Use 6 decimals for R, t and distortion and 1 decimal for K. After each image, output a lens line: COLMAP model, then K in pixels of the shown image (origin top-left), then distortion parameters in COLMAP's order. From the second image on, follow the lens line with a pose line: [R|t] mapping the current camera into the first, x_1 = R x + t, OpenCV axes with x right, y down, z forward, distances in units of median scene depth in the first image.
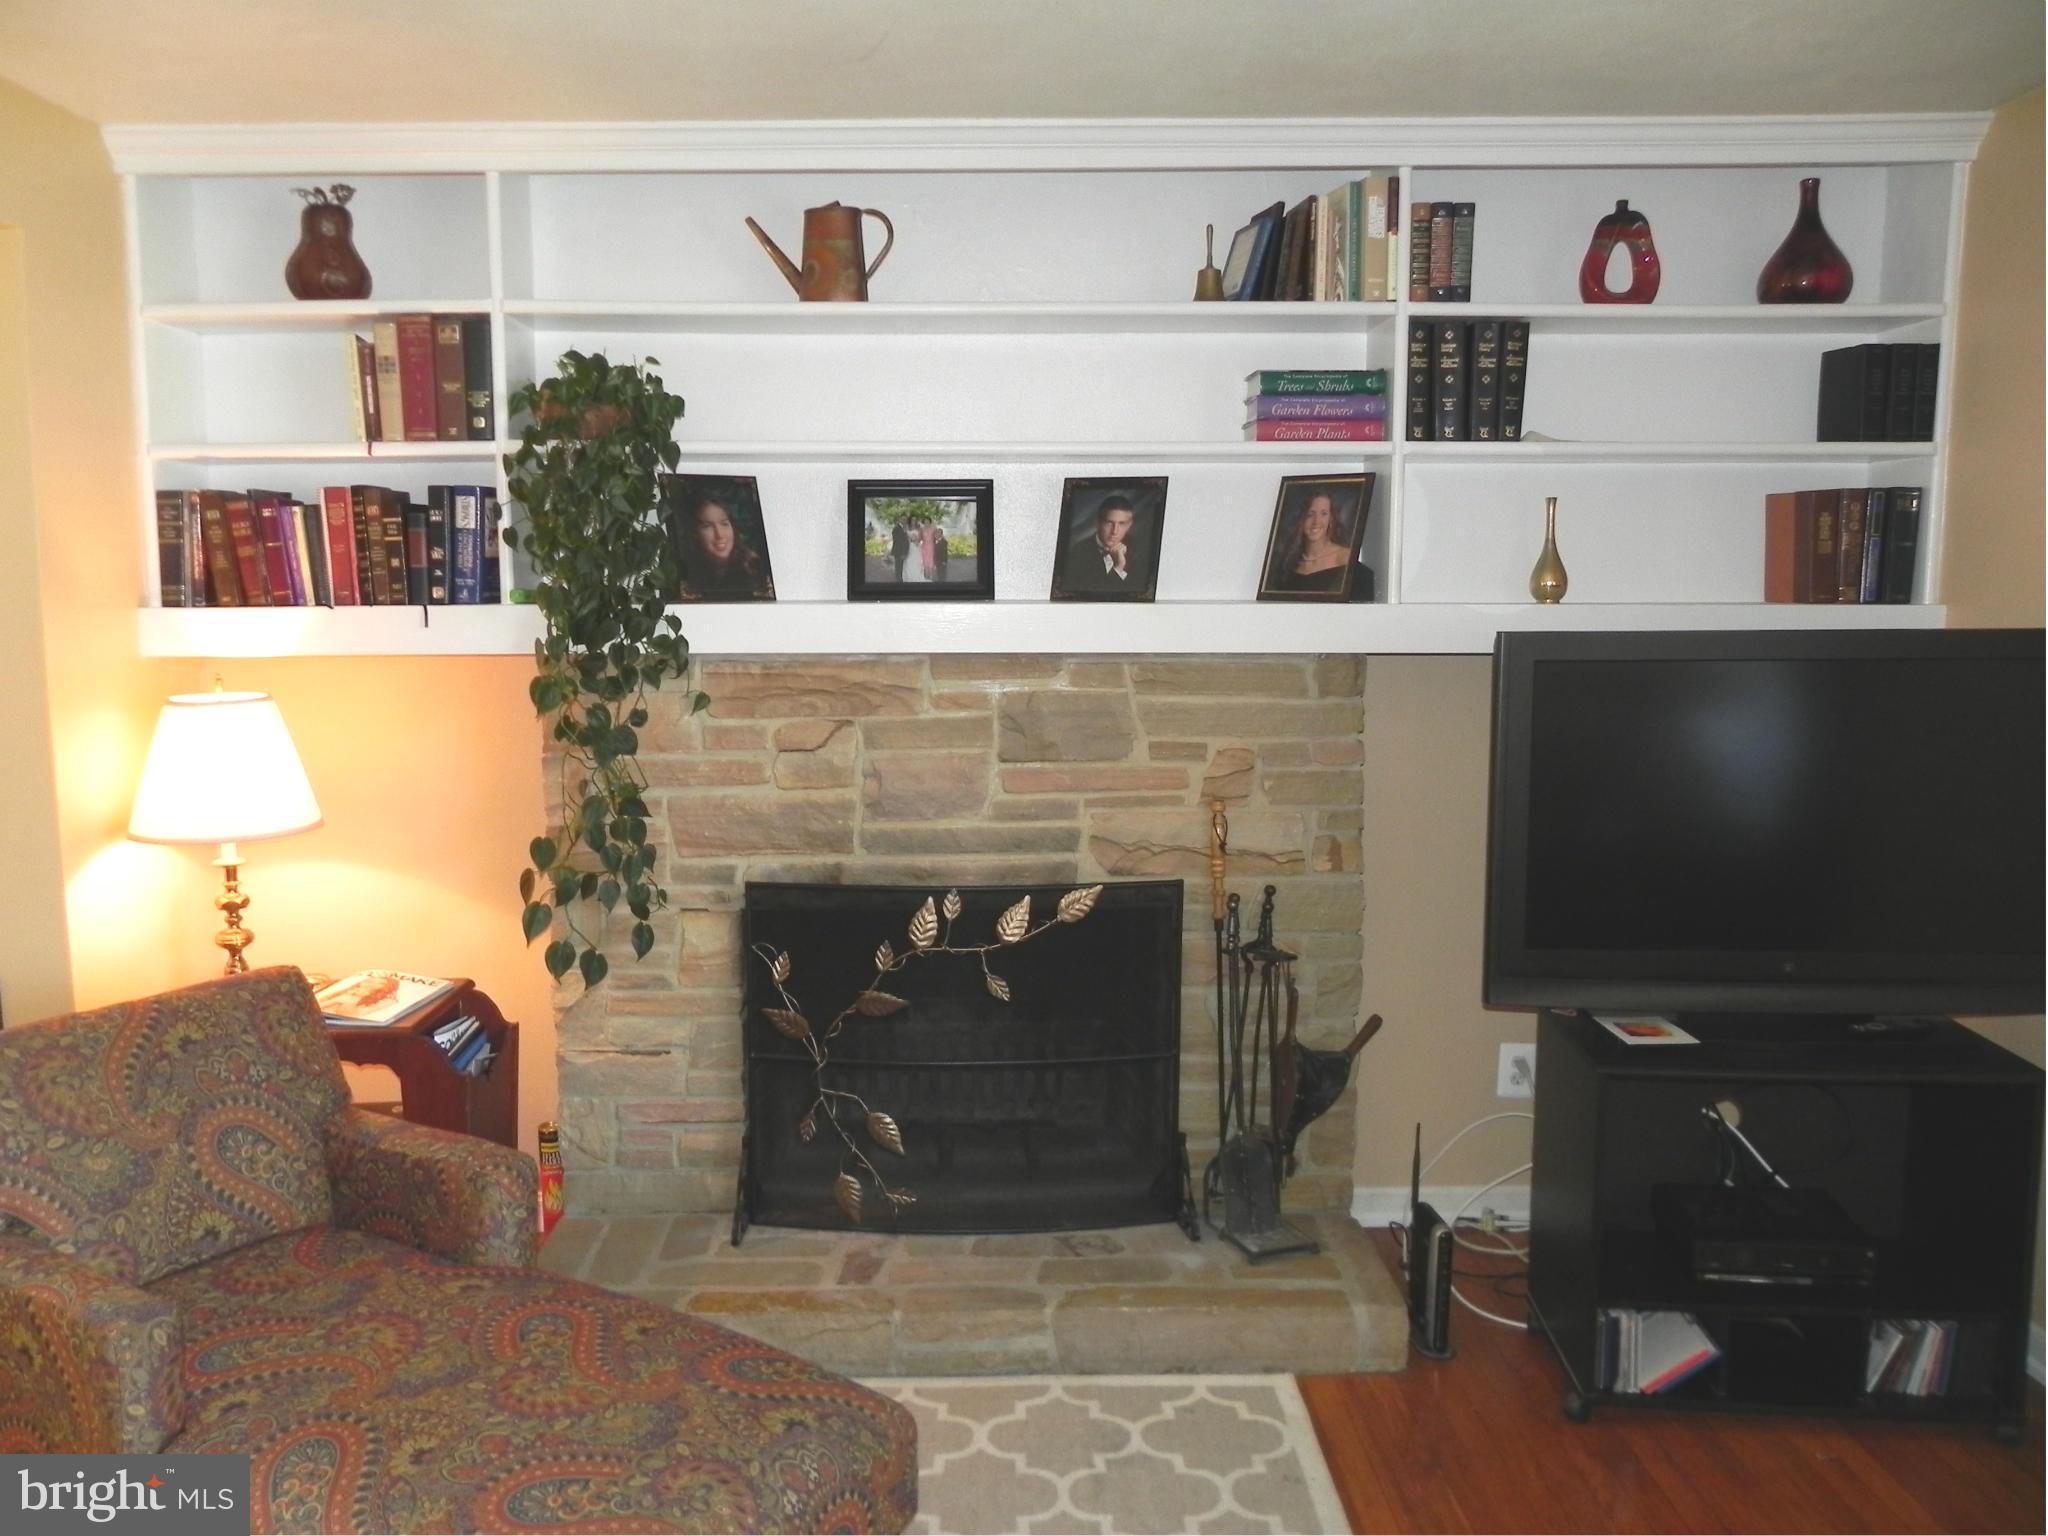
lens RADIAL K [[1542.8, 0, 996.7], [0, 1542.8, 757.9], [0, 0, 1]] dist [-0.007408, -0.012142]
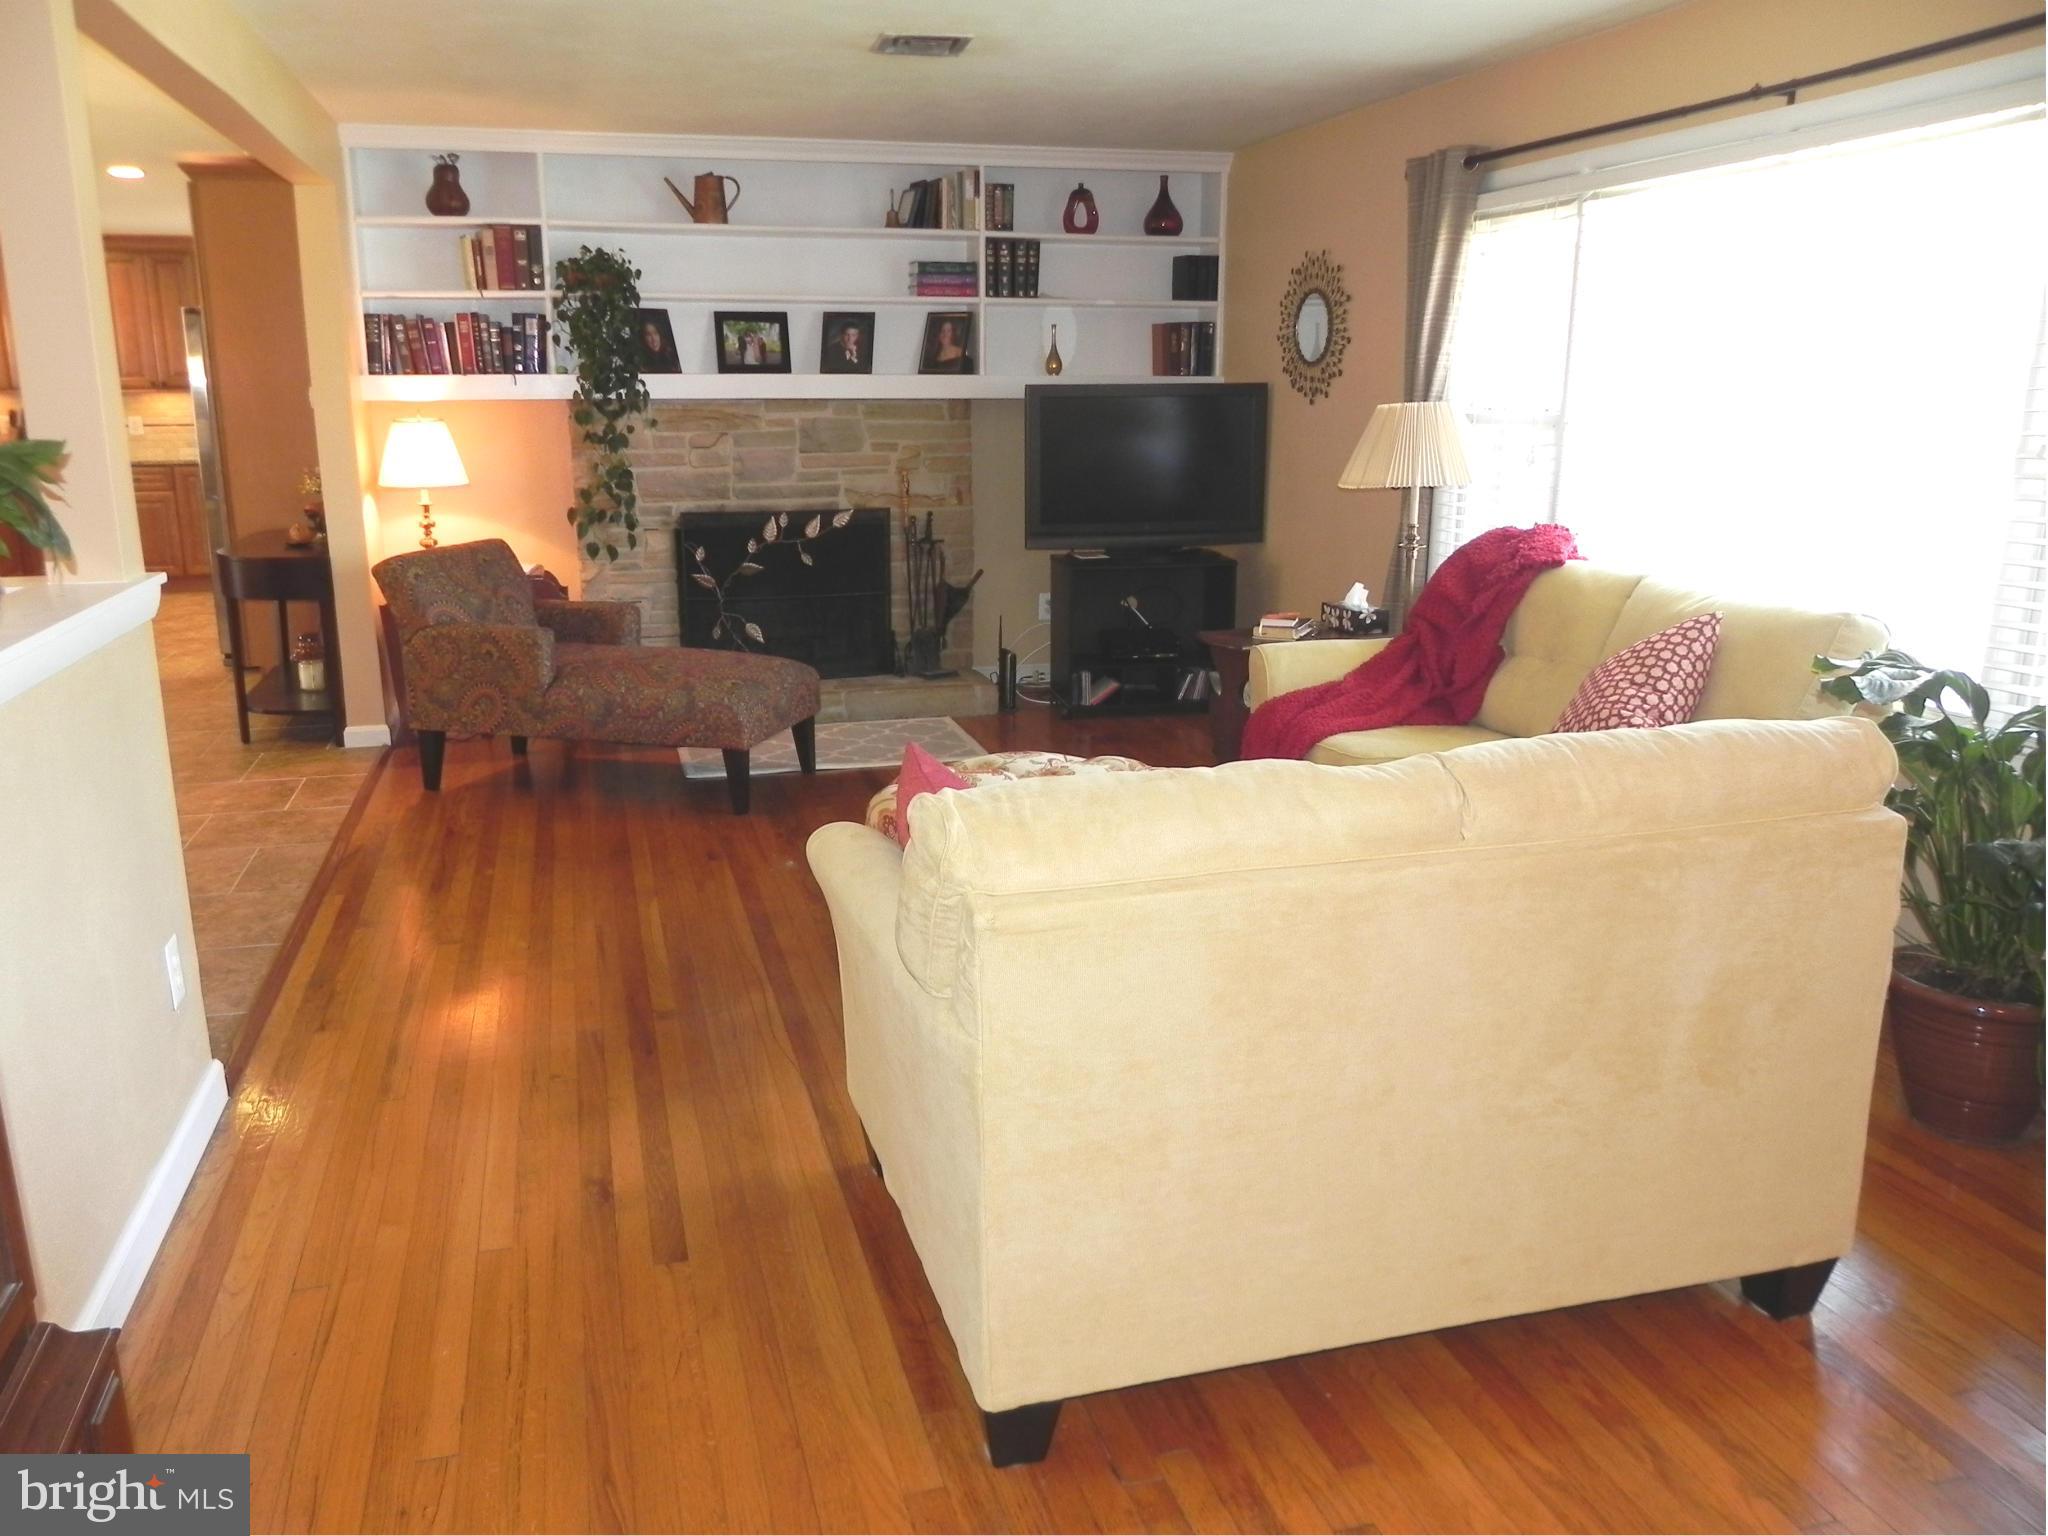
lens RADIAL K [[1542.8, 0, 1004.3], [0, 1542.8, 749.4], [0, 0, 1]] dist [-0.007408, -0.012142]
pose [[0.965831, -0.057970, 0.252608, -0.286108], [0.029000, 0.992716, 0.116934, 0.167706], [-0.257547, -0.105613, 0.960477, -1.126150]]
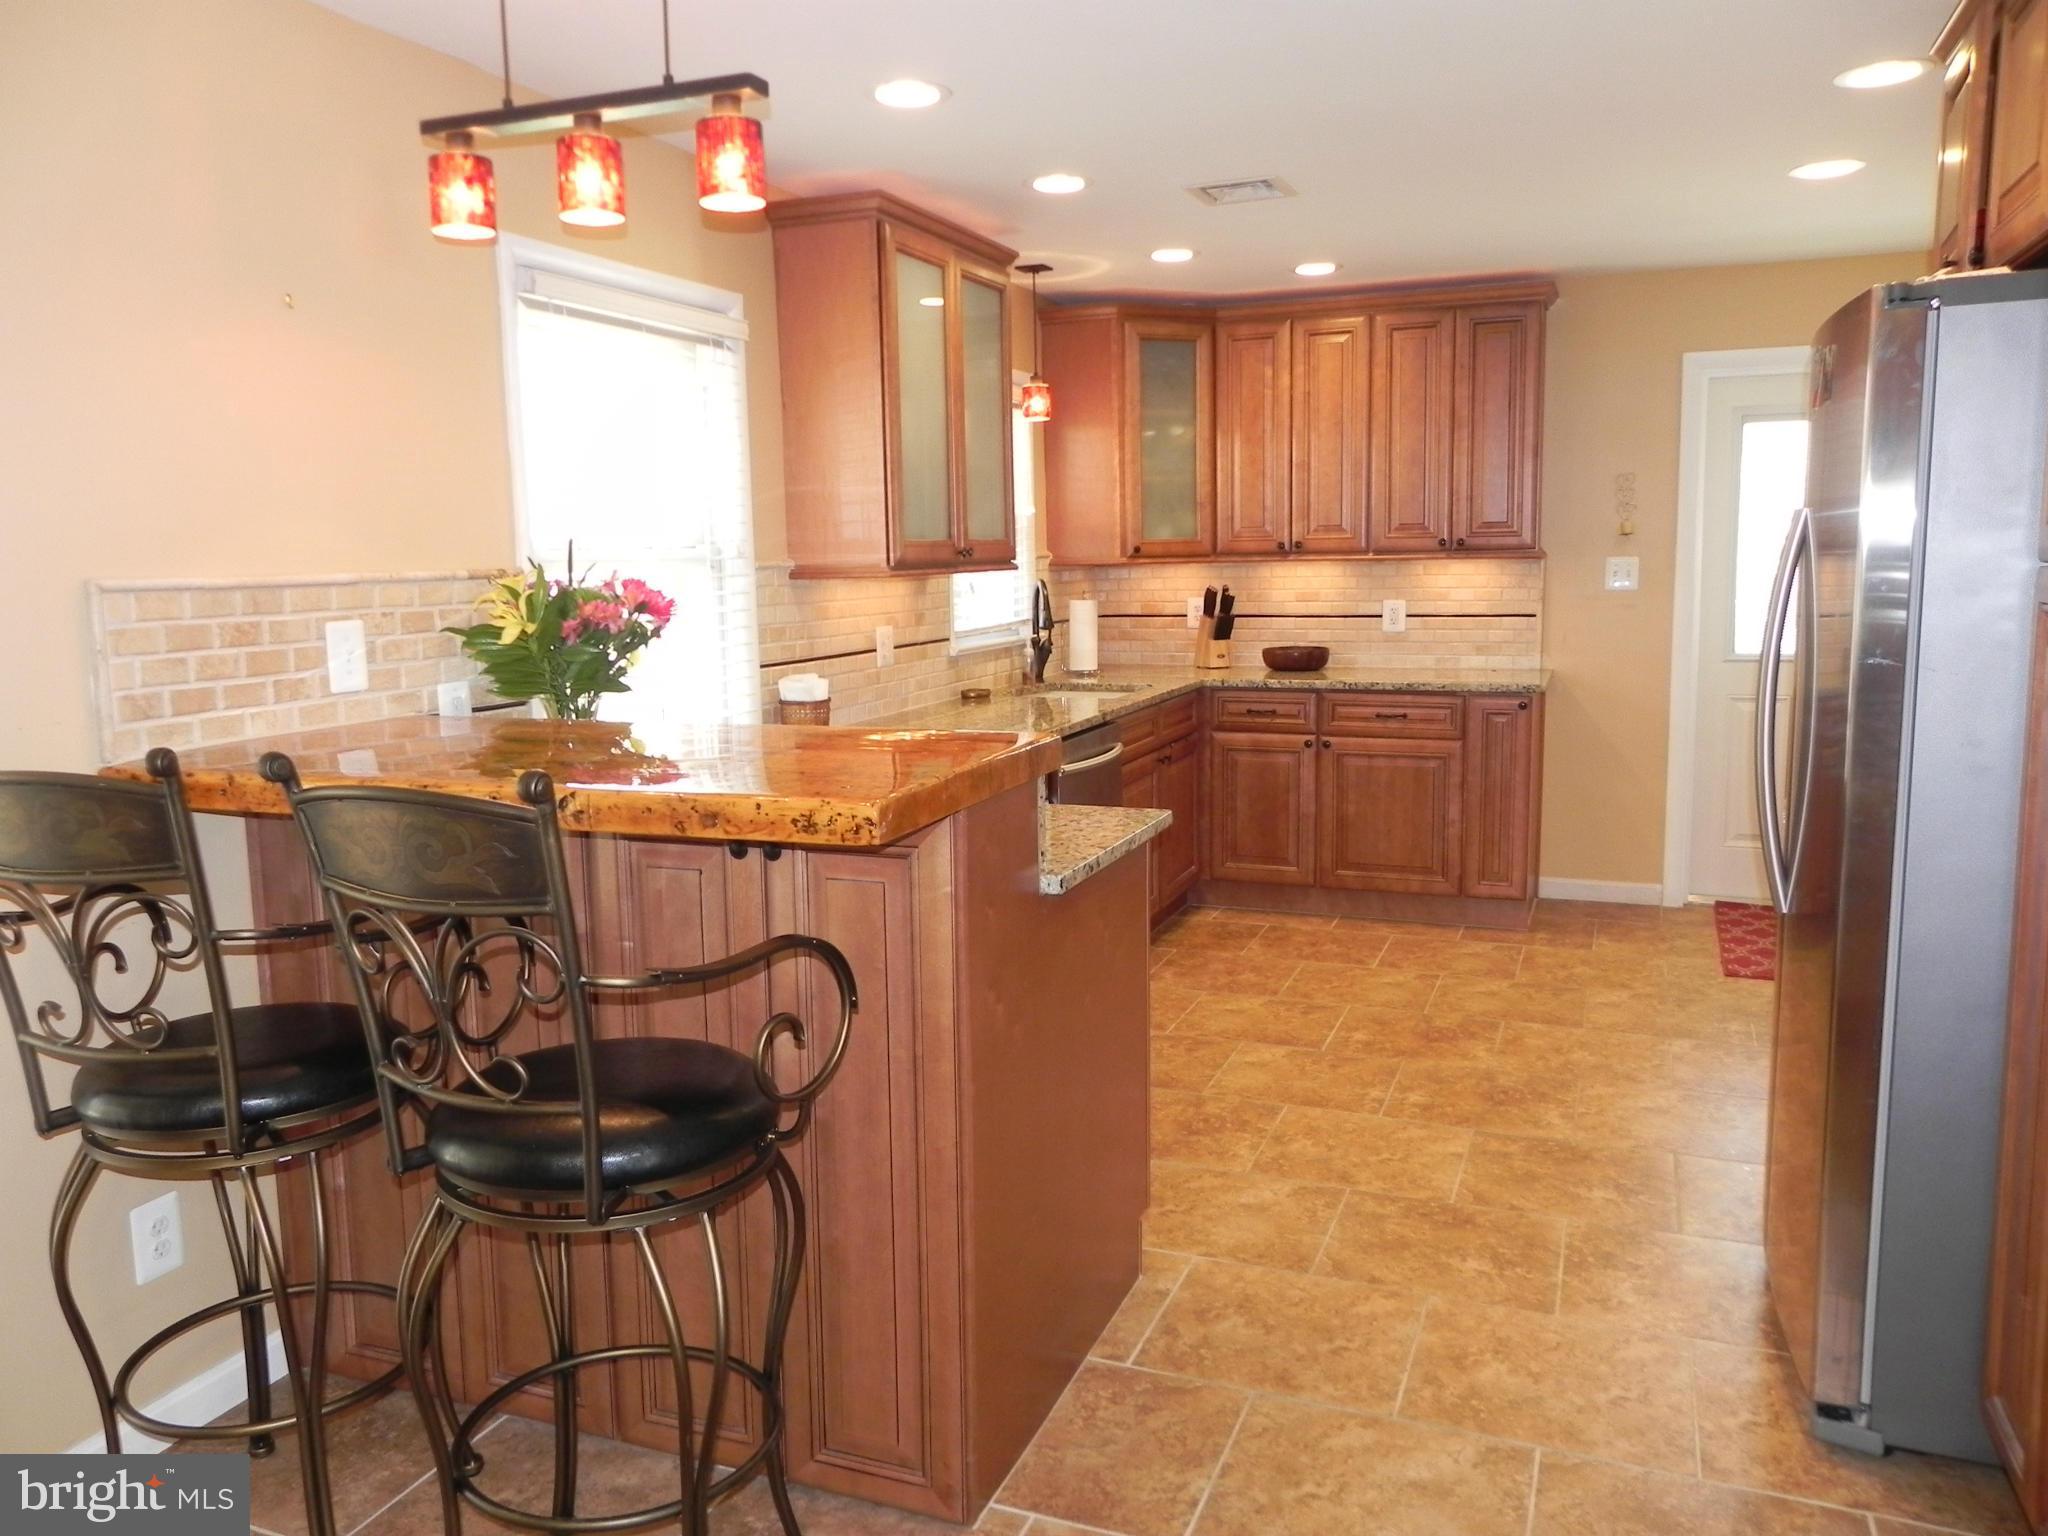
lens RADIAL K [[1542.8, 0, 994.7], [0, 1542.8, 756.2], [0, 0, 1]] dist [-0.007408, -0.012142]
pose [[0.922439, 0.037325, -0.384335, -0.945611], [-0.030763, 0.999257, 0.023211, -0.052589], [0.384916, -0.009587, 0.922902, 0.688769]]
